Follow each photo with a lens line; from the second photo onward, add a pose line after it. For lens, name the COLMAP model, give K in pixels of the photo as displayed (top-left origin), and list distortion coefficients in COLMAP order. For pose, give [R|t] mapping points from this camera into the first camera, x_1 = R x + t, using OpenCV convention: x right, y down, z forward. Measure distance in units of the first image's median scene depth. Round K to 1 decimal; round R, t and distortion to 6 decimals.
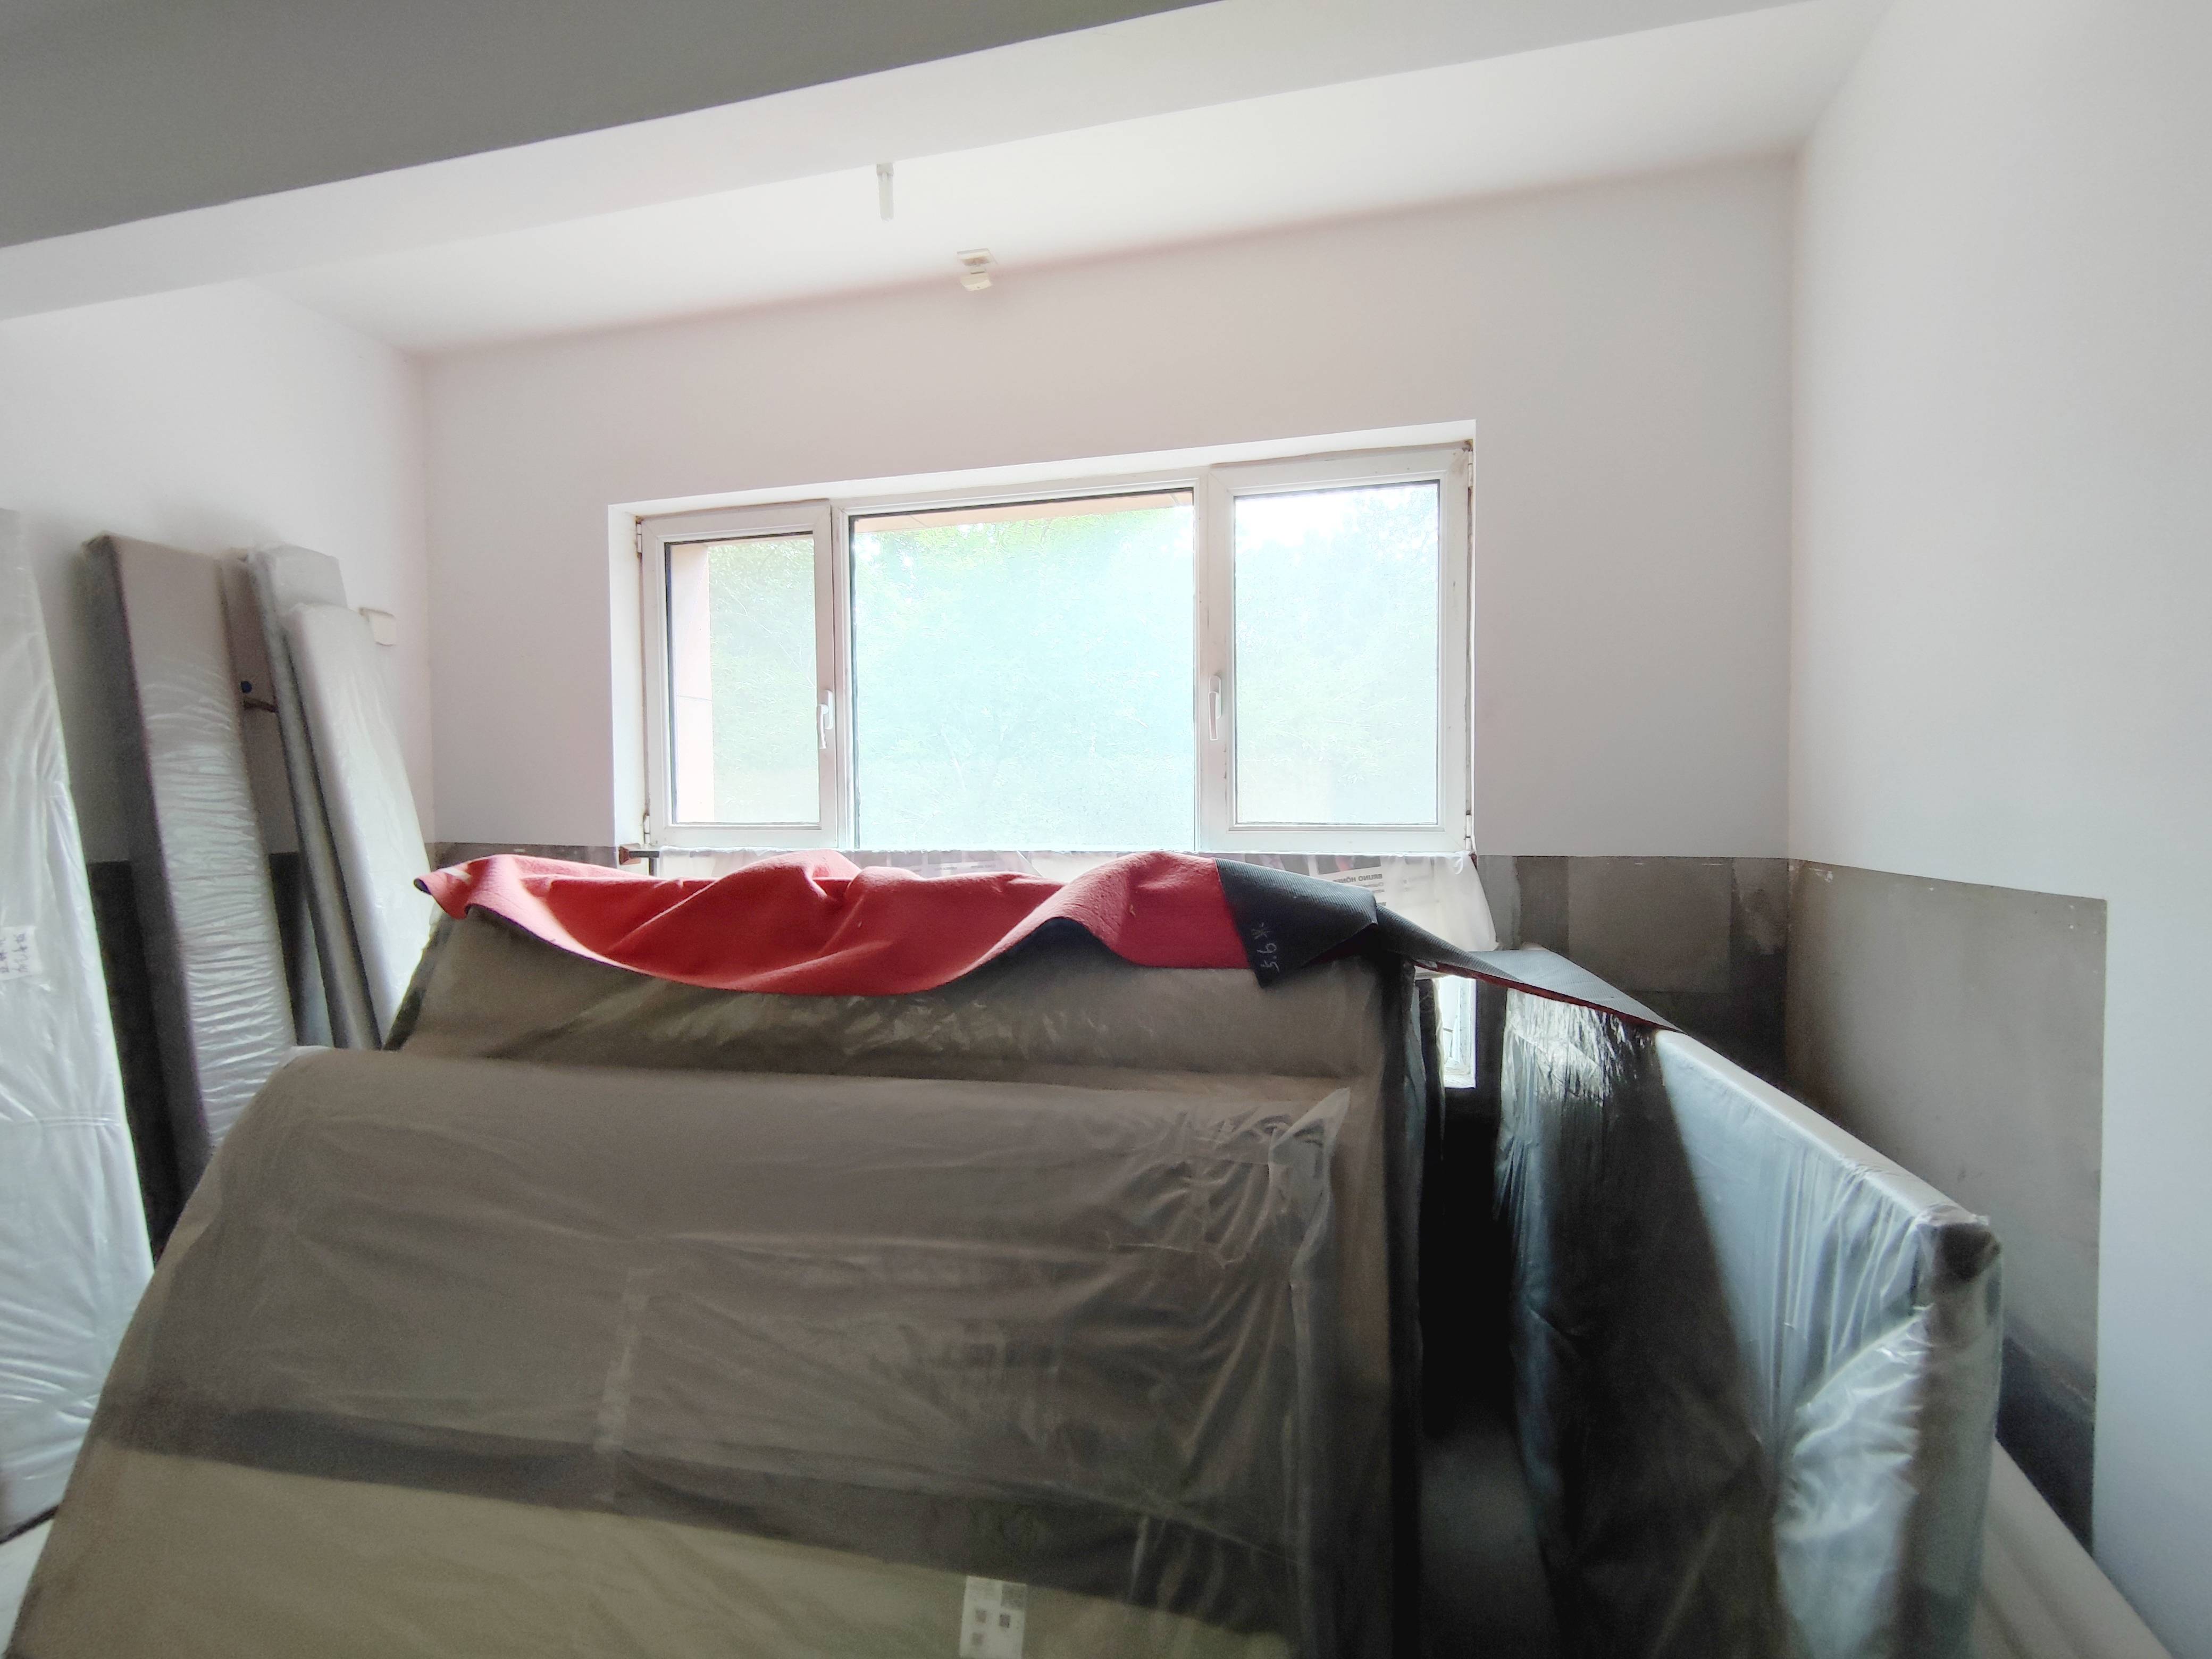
lens RADIAL K [[983.3, 0, 1116.1], [0, 983.3, 830.1], [0, 0, 1]] dist [0.000564, -0.010542]
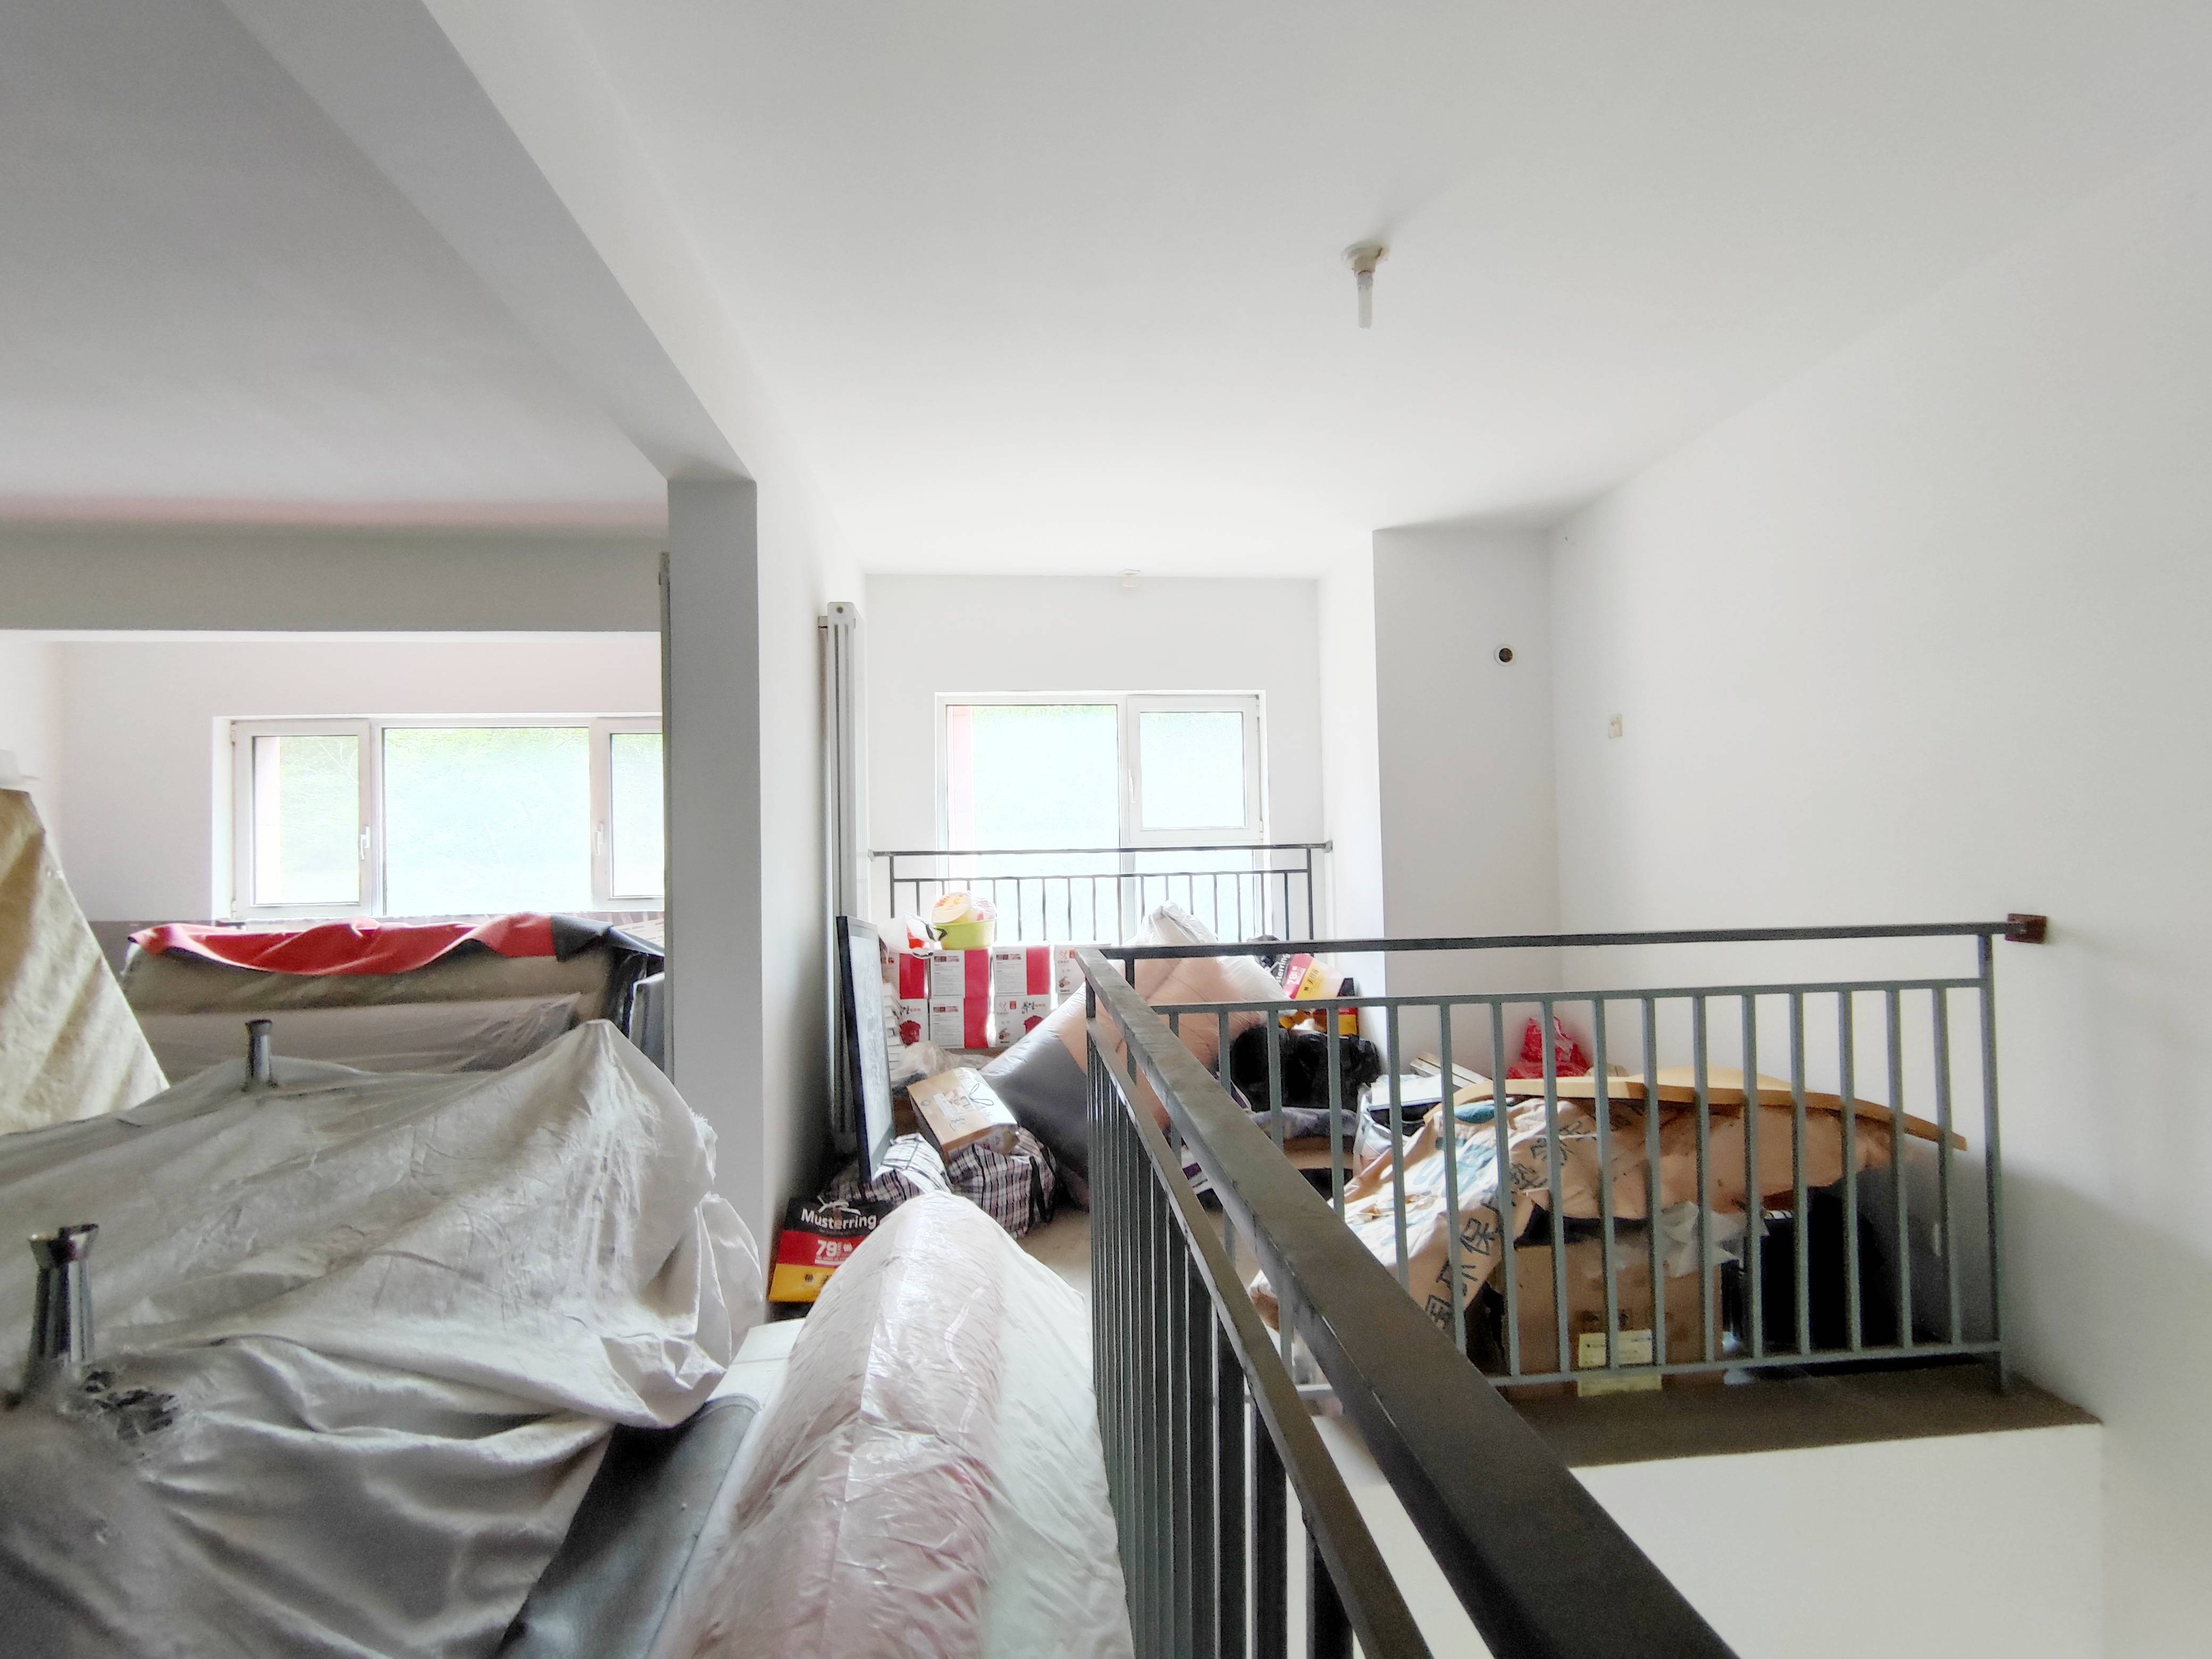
lens RADIAL K [[983.3, 0, 1116.1], [0, 983.3, 830.1], [0, 0, 1]] dist [0.000564, -0.010542]
pose [[0.933953, -0.003173, 0.357382, 0.529261], [0.023100, 0.998406, -0.051504, -0.022078], [-0.356649, 0.056357, 0.932537, -1.767315]]
